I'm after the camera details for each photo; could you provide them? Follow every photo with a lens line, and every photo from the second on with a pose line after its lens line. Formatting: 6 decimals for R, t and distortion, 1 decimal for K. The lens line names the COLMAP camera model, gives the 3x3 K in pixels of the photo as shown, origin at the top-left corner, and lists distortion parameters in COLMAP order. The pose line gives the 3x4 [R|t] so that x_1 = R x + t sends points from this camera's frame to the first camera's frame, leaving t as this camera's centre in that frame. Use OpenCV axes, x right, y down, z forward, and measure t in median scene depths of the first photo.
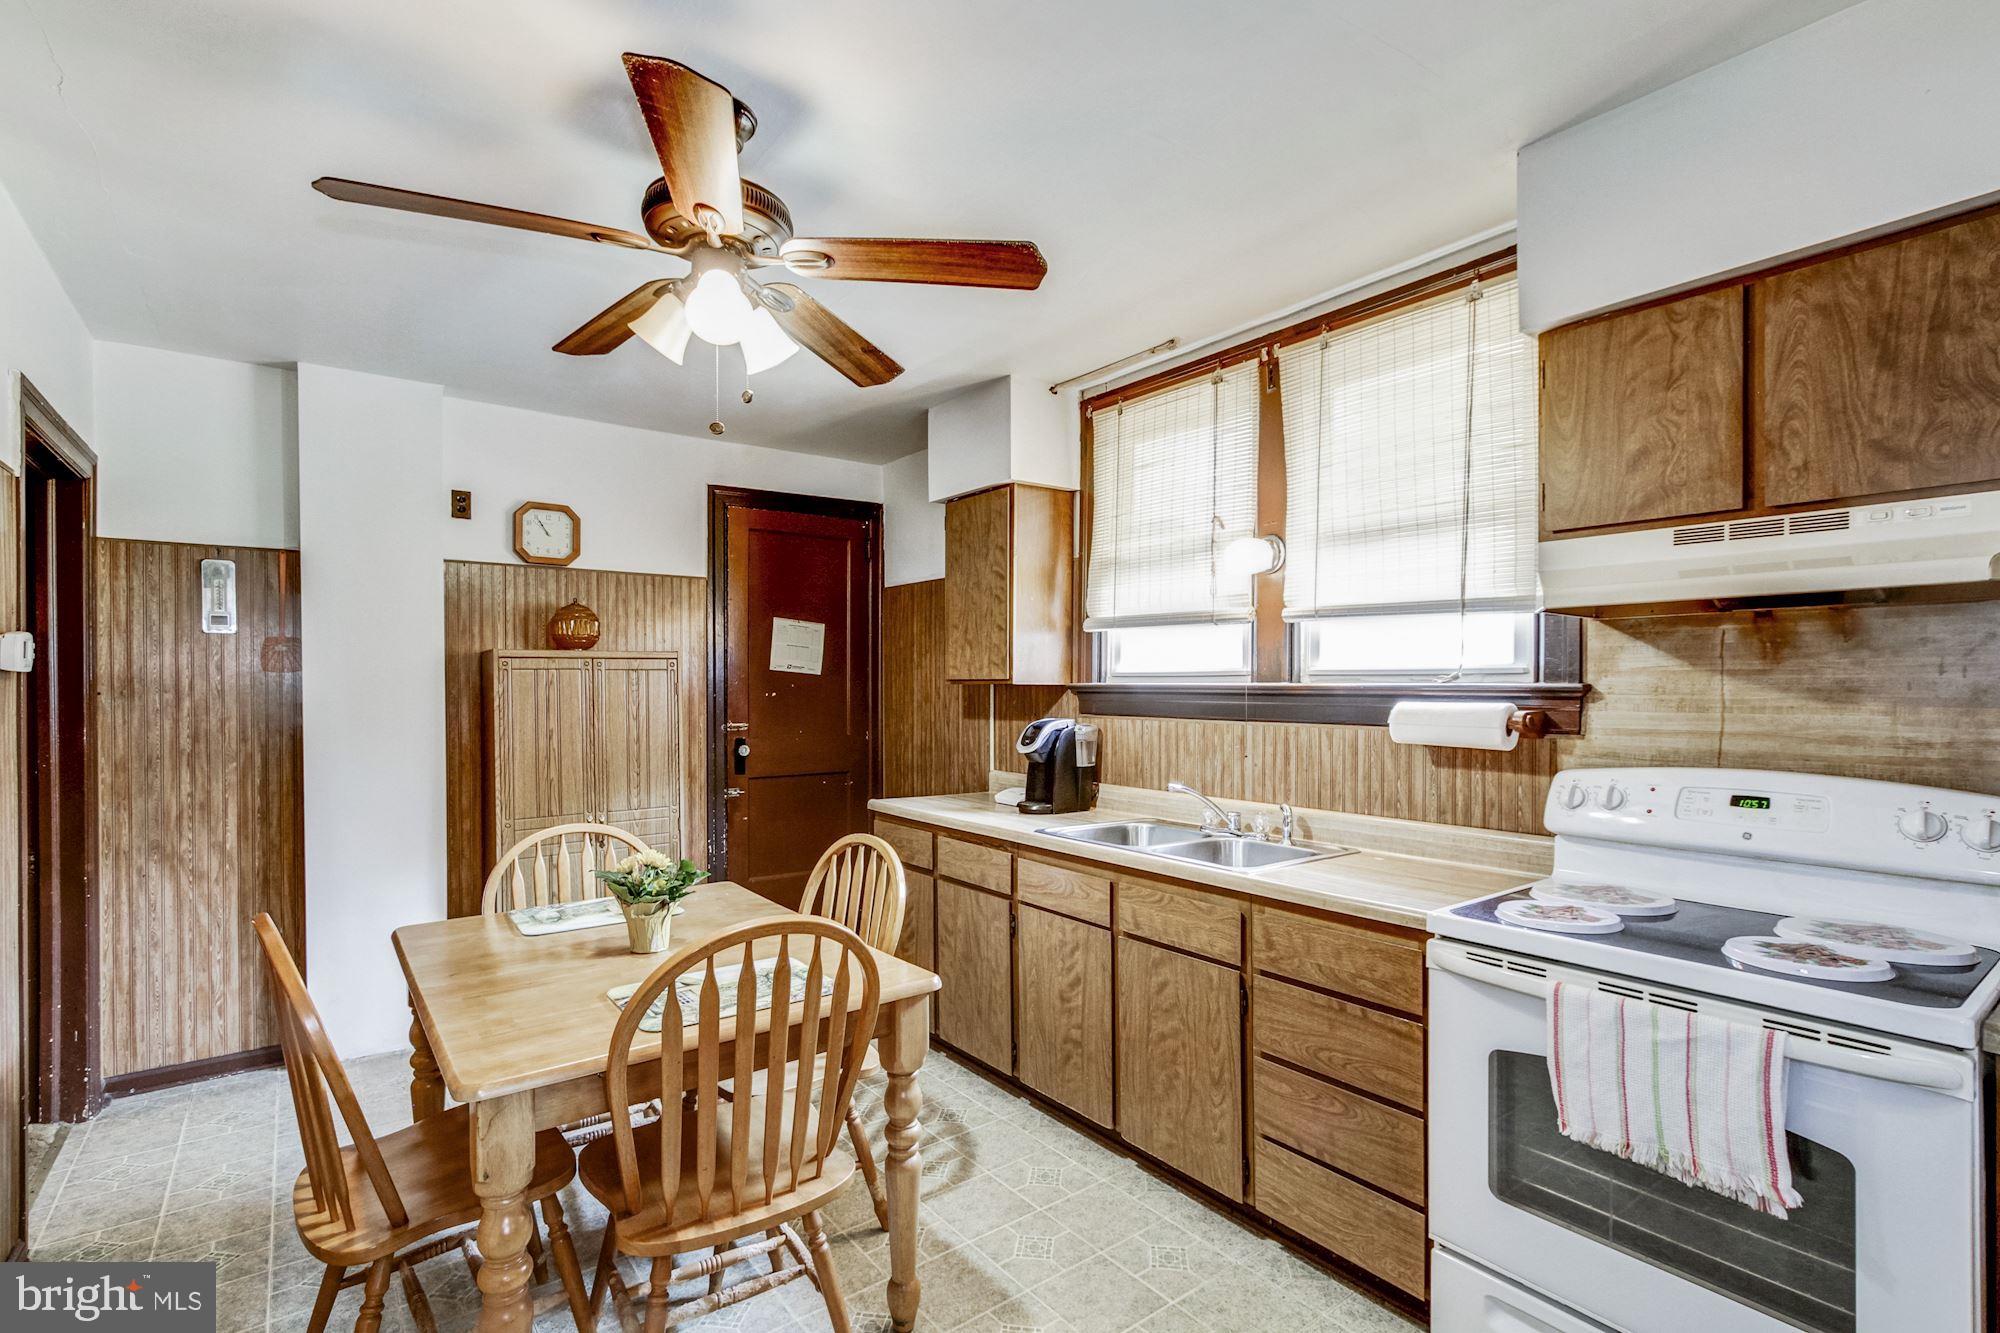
lens RADIAL K [[938.1, 0, 986.1], [0, 938.1, 675.6], [0, 0, 1]] dist [-0.003663, -0.000067]
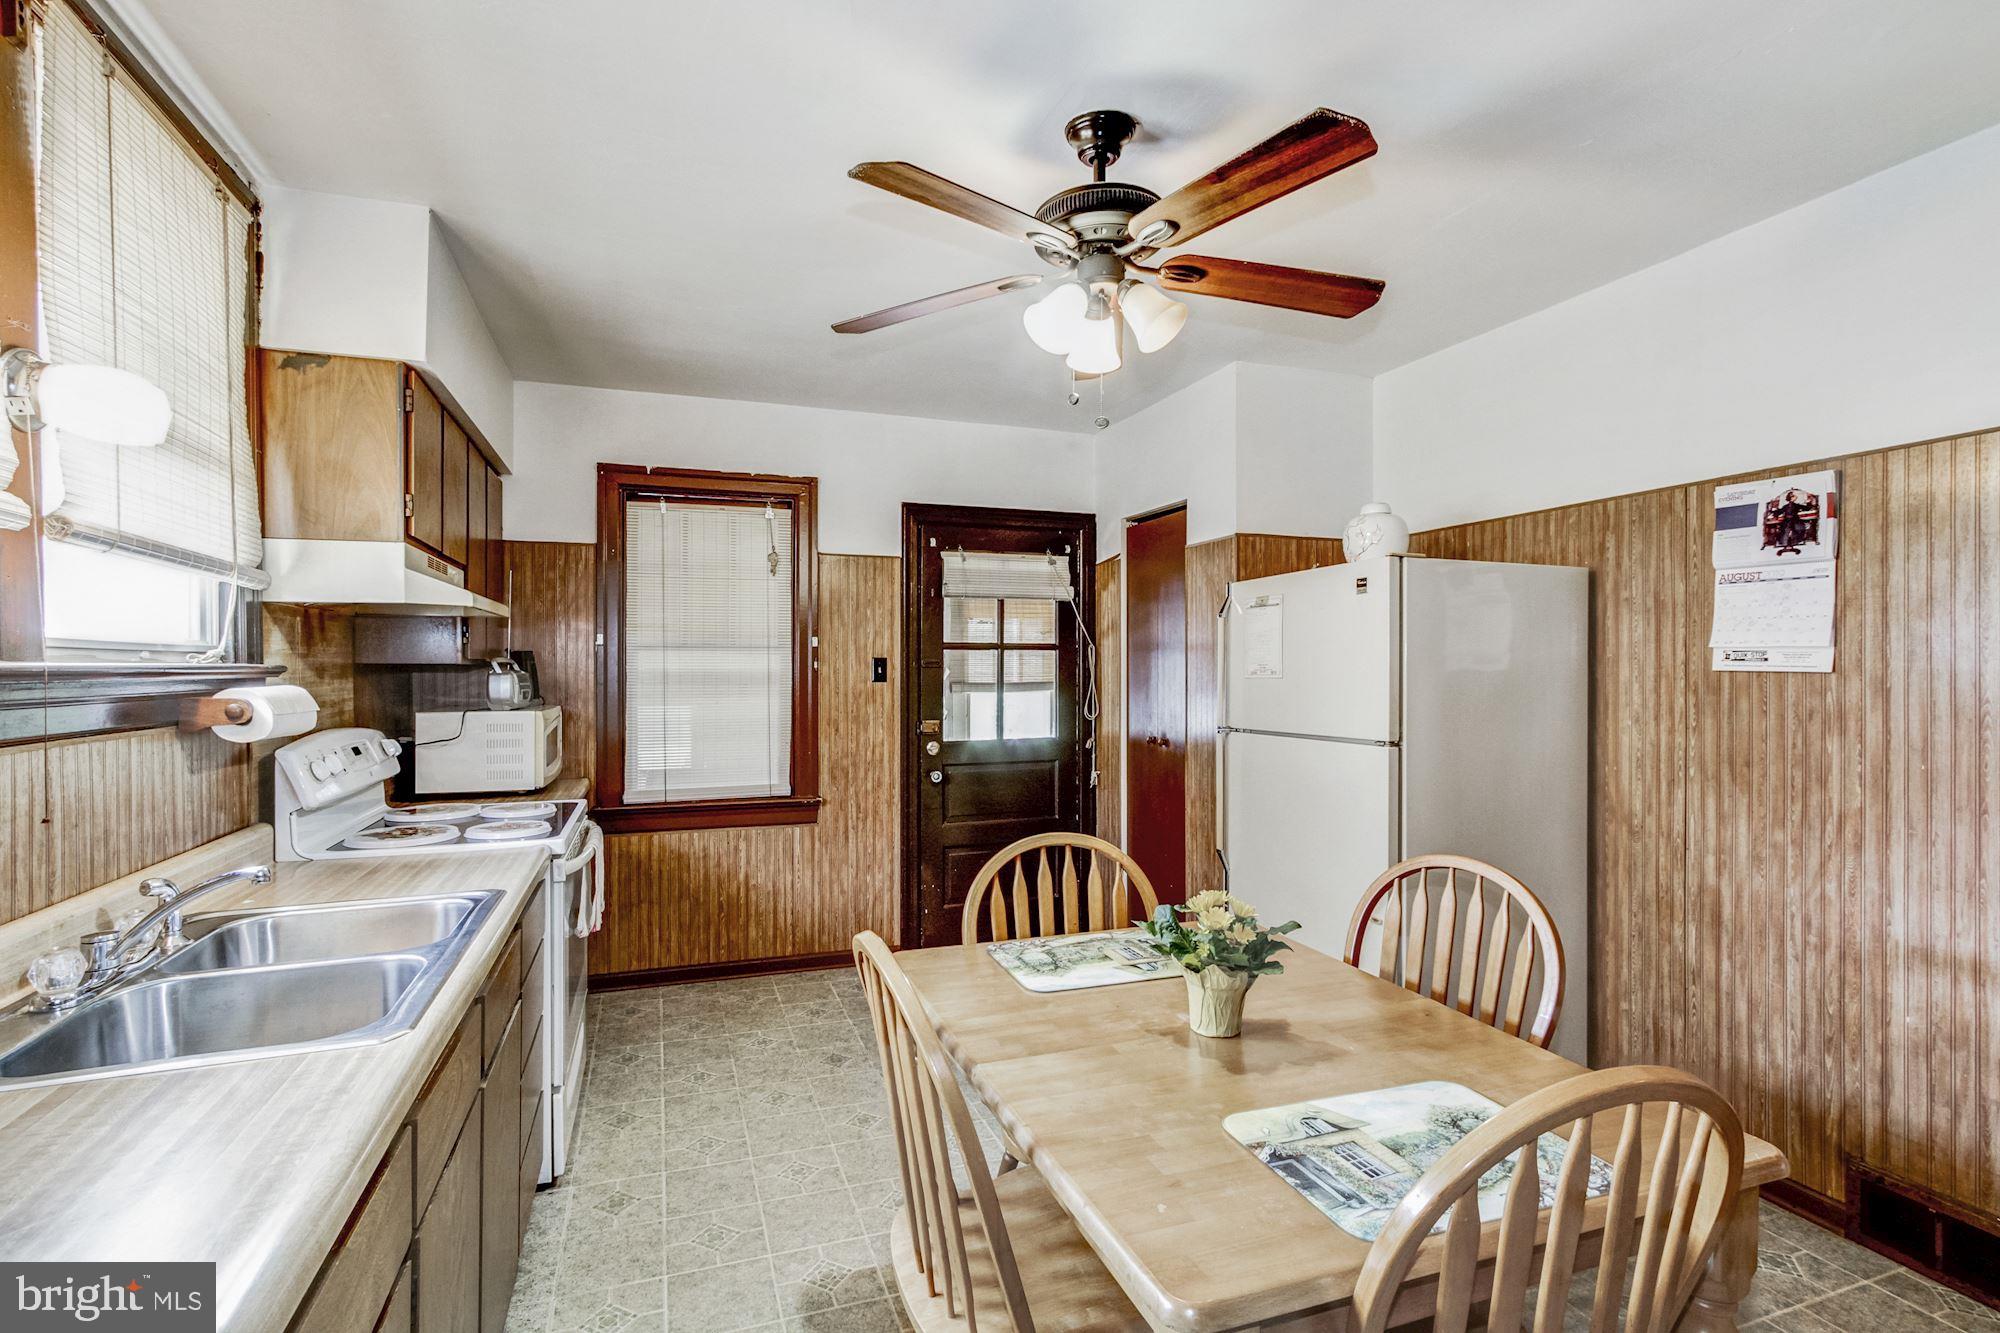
lens RADIAL K [[948.5, 0, 1000.0], [0, 948.5, 666.5], [0, 0, 1]] dist [-0.001393, 0.000019]
pose [[-0.956447, 0.000486, 0.291907, -0.274066], [-0.001724, 0.999972, -0.007312, 0.010899], [-0.291902, -0.007497, -0.956419, 1.158307]]
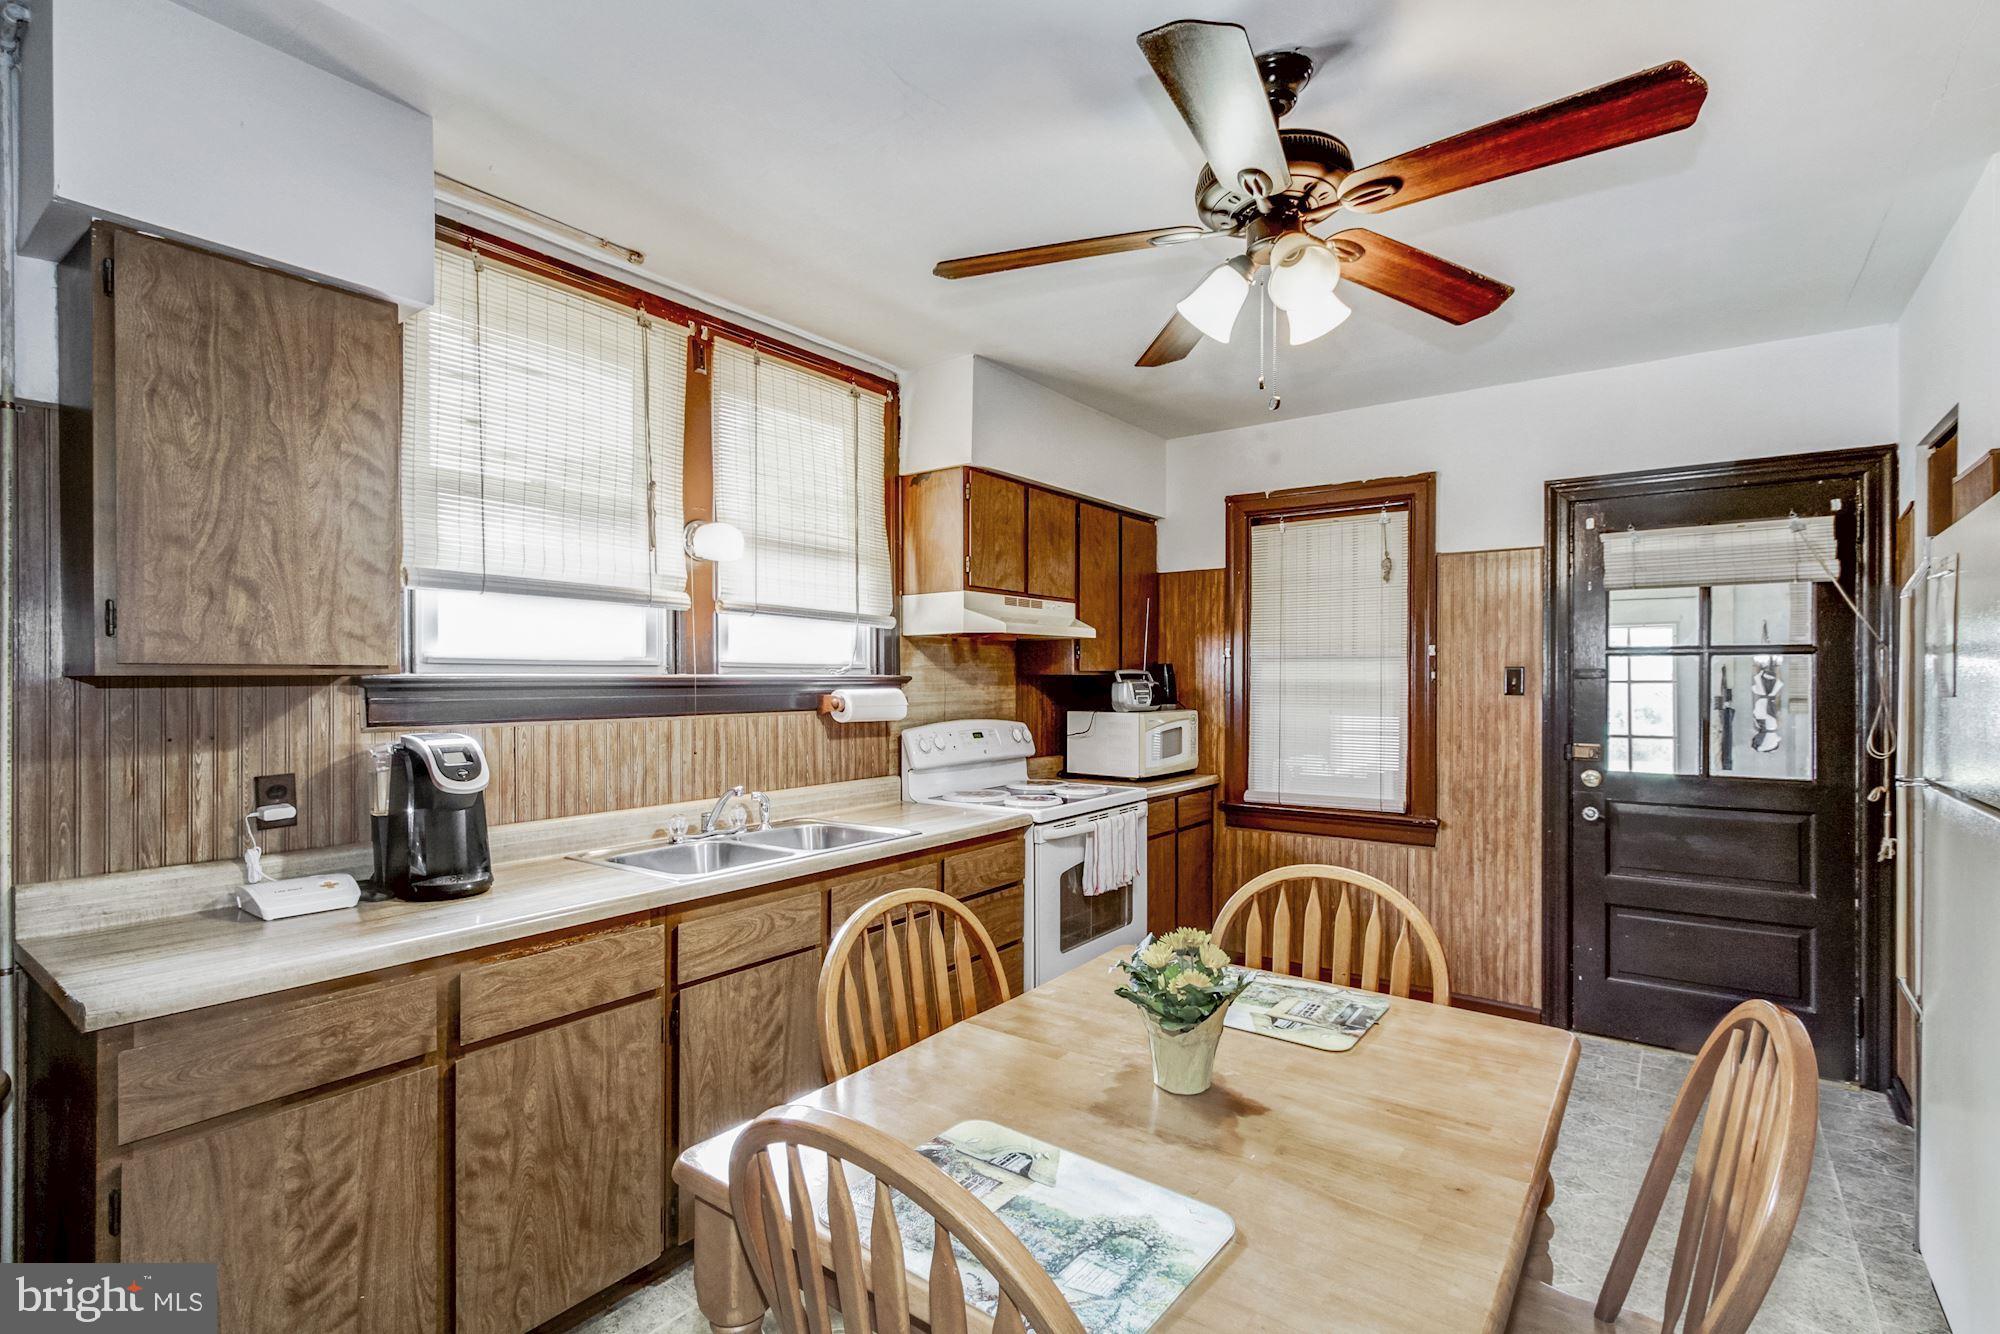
lens RADIAL K [[938.1, 0, 986.1], [0, 938.1, 676.1], [0, 0, 1]] dist [-0.003663, -0.000067]
pose [[-0.280680, 0.000341, 0.959801, -0.620602], [-0.008125, 0.999963, -0.002731, 0.008505], [-0.959767, -0.008565, -0.280667, 0.870925]]
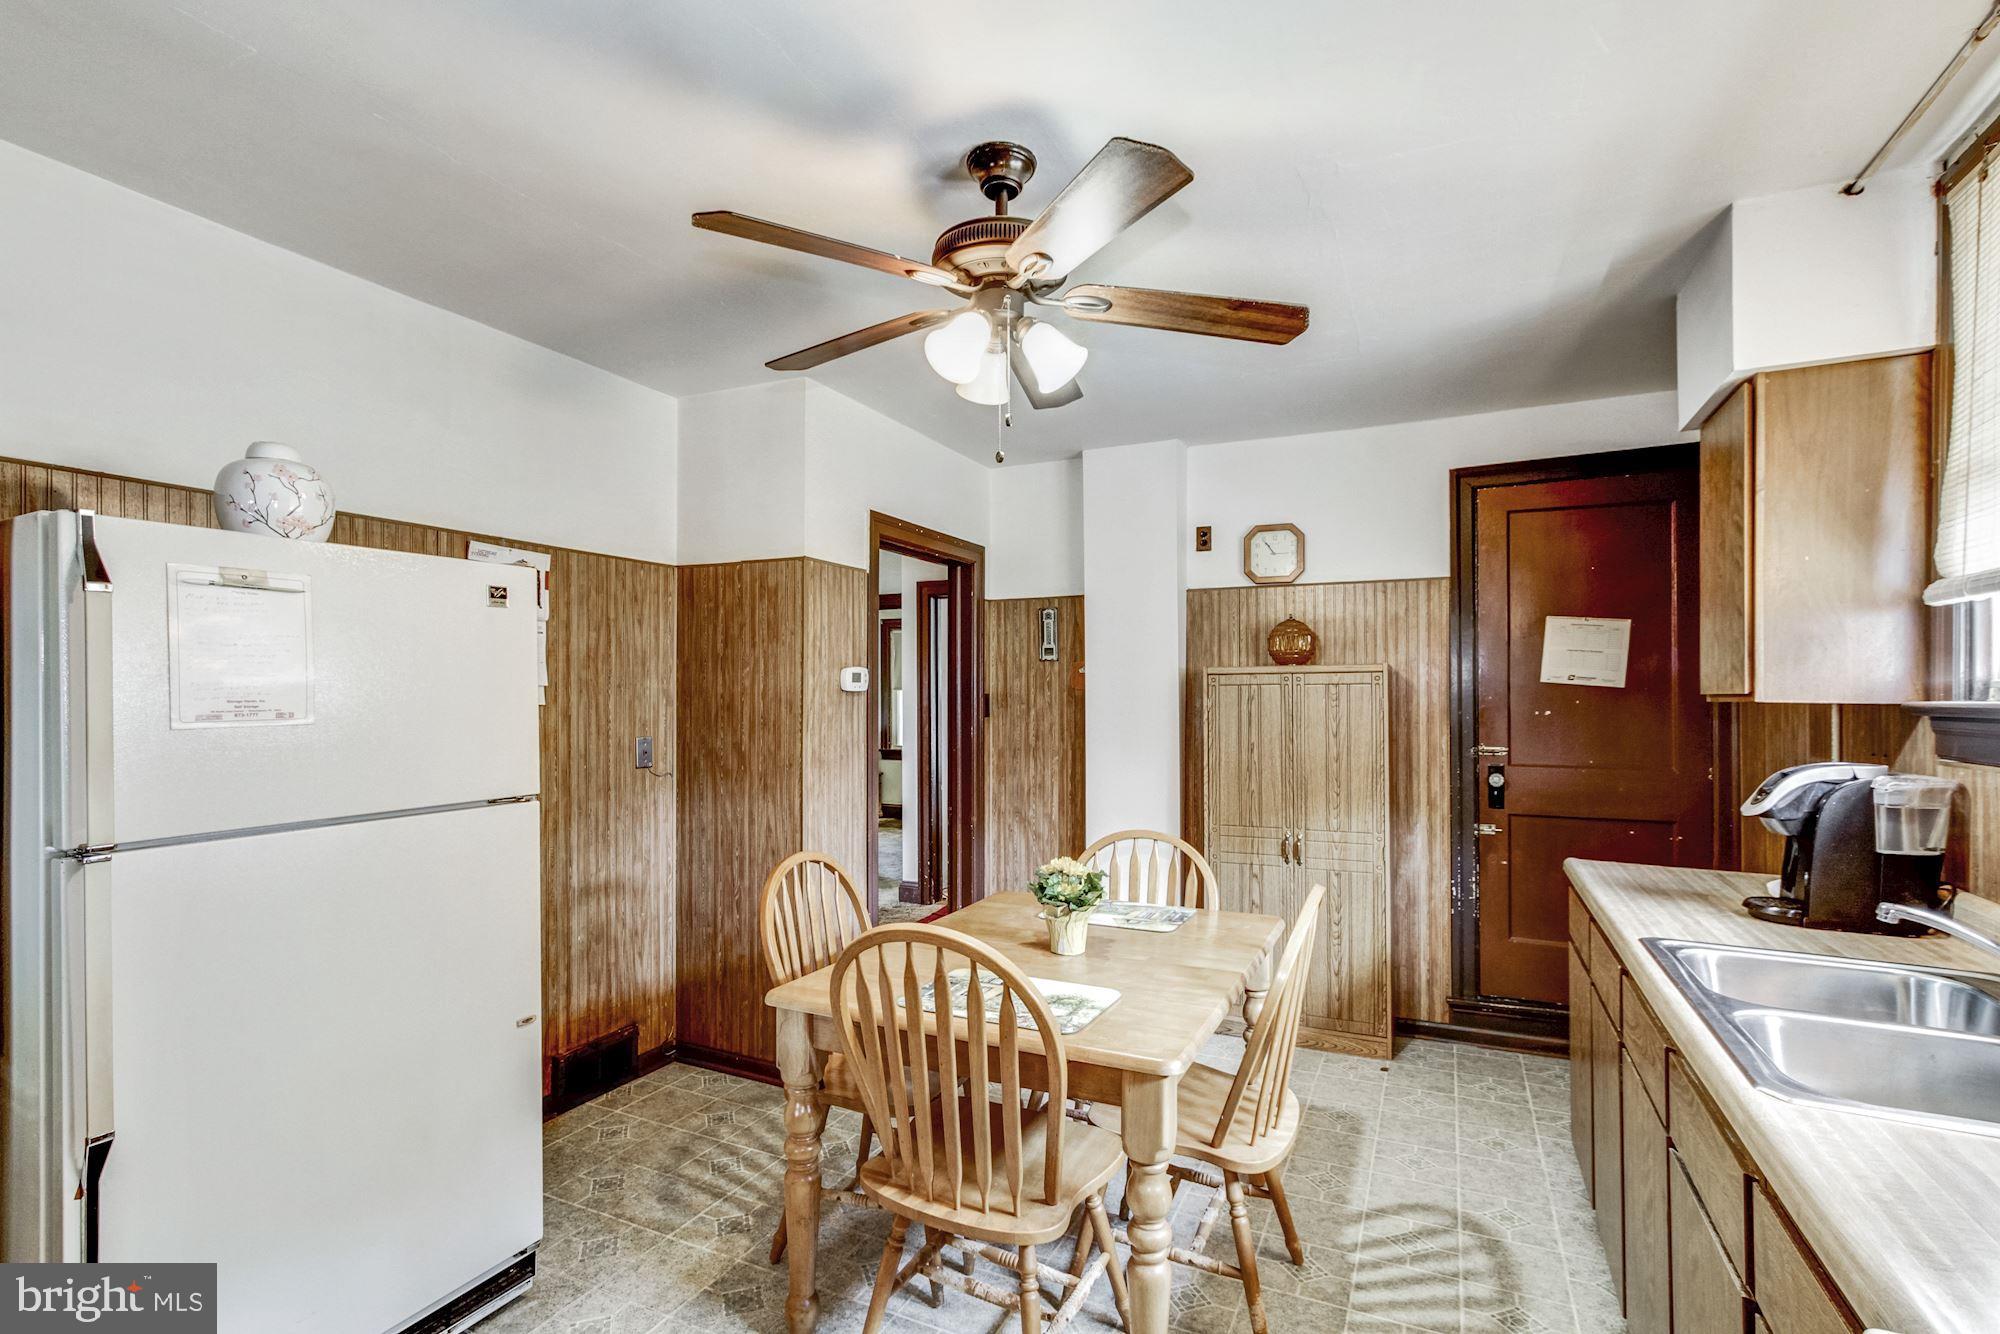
lens RADIAL K [[938.1, 0, 986.1], [0, 938.1, 676.1], [0, 0, 1]] dist [-0.003663, -0.000067]
pose [[0.451847, -0.018030, -0.891913, 0.361723], [0.006130, 0.999835, -0.017106, -0.000549], [0.892074, 0.002262, 0.451883, 0.290430]]
